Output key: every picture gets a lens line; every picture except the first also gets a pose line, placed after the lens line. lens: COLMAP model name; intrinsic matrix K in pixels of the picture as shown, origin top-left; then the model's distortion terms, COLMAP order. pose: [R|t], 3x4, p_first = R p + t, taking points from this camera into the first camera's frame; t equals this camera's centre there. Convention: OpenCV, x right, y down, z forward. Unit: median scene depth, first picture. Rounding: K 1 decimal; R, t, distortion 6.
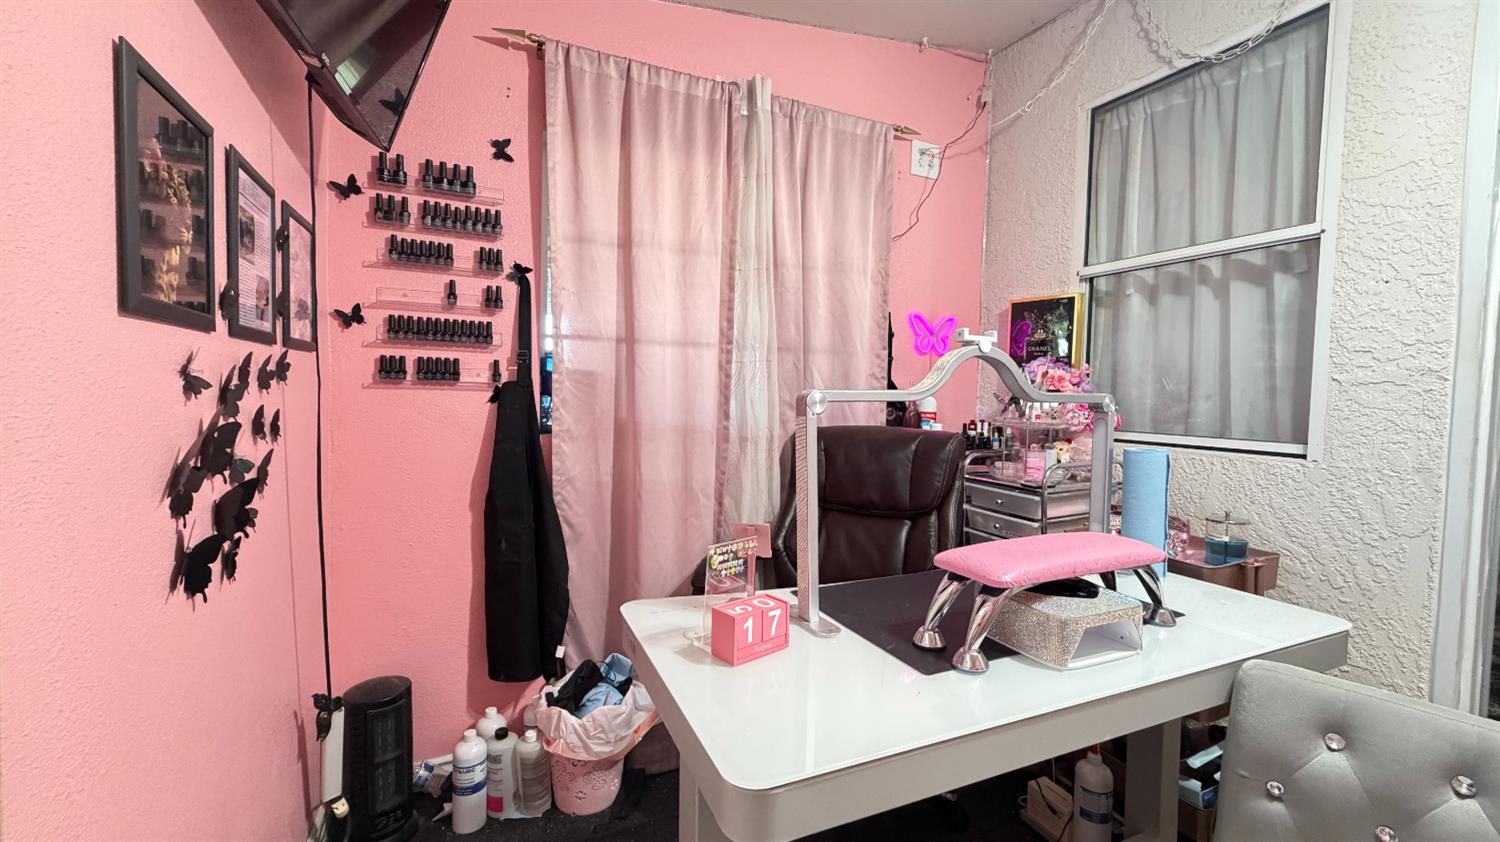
lens RADIAL K [[603.7, 0, 750.0], [0, 603.7, 417.0], [0, 0, 1]] dist [0.000677, -0.000071]
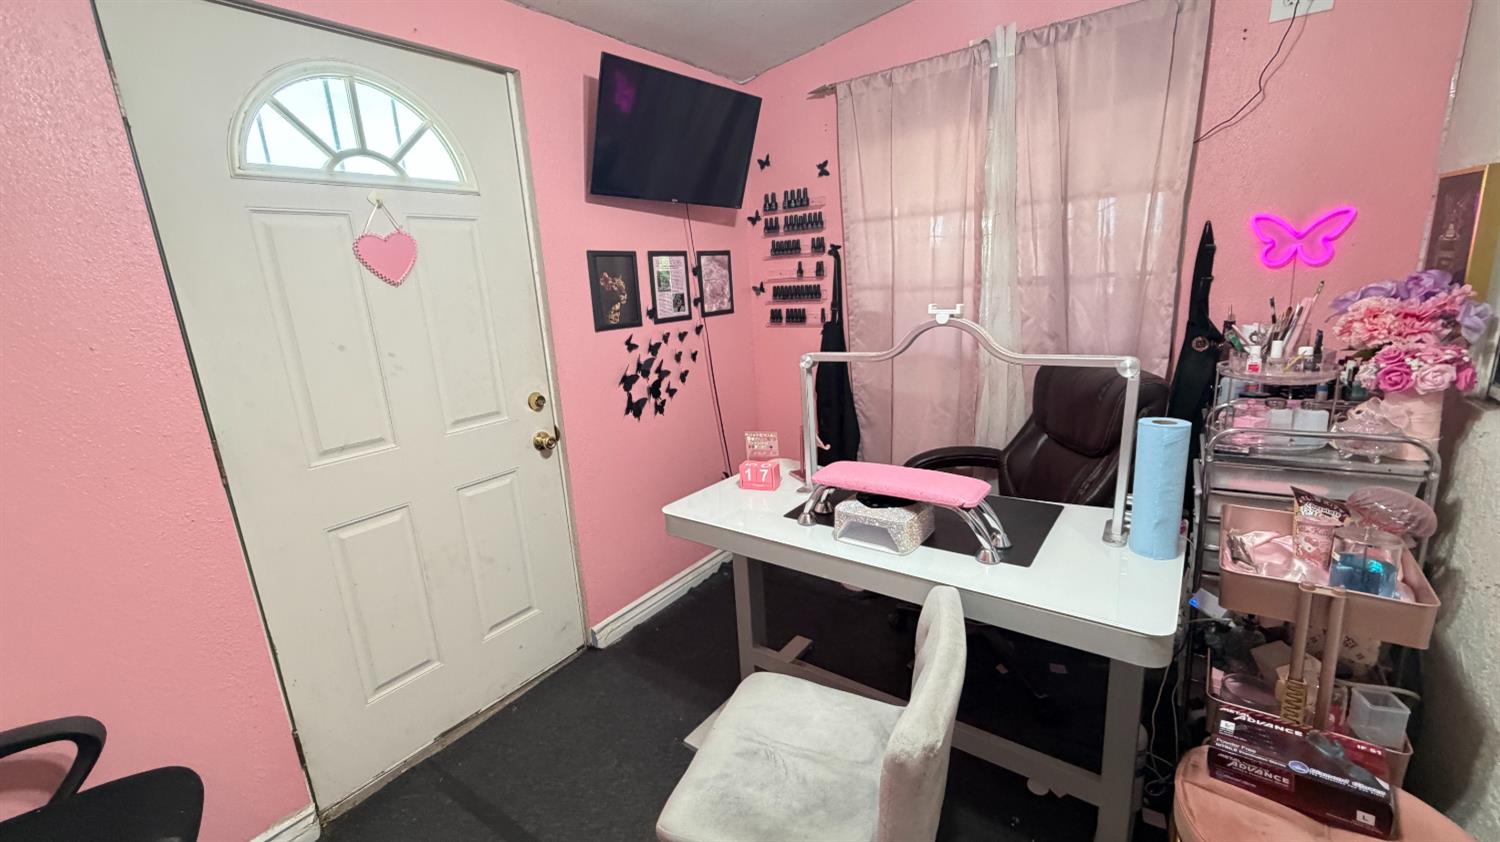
lens RADIAL K [[603.7, 0, 751.0], [0, 603.7, 422.9], [0, 0, 1]] dist [0.000677, -0.000071]
pose [[0.492439, 0.153925, -0.856627, 0.949835], [0.033133, 0.980208, 0.195178, -0.119617], [0.869716, -0.124496, 0.477593, 0.025971]]
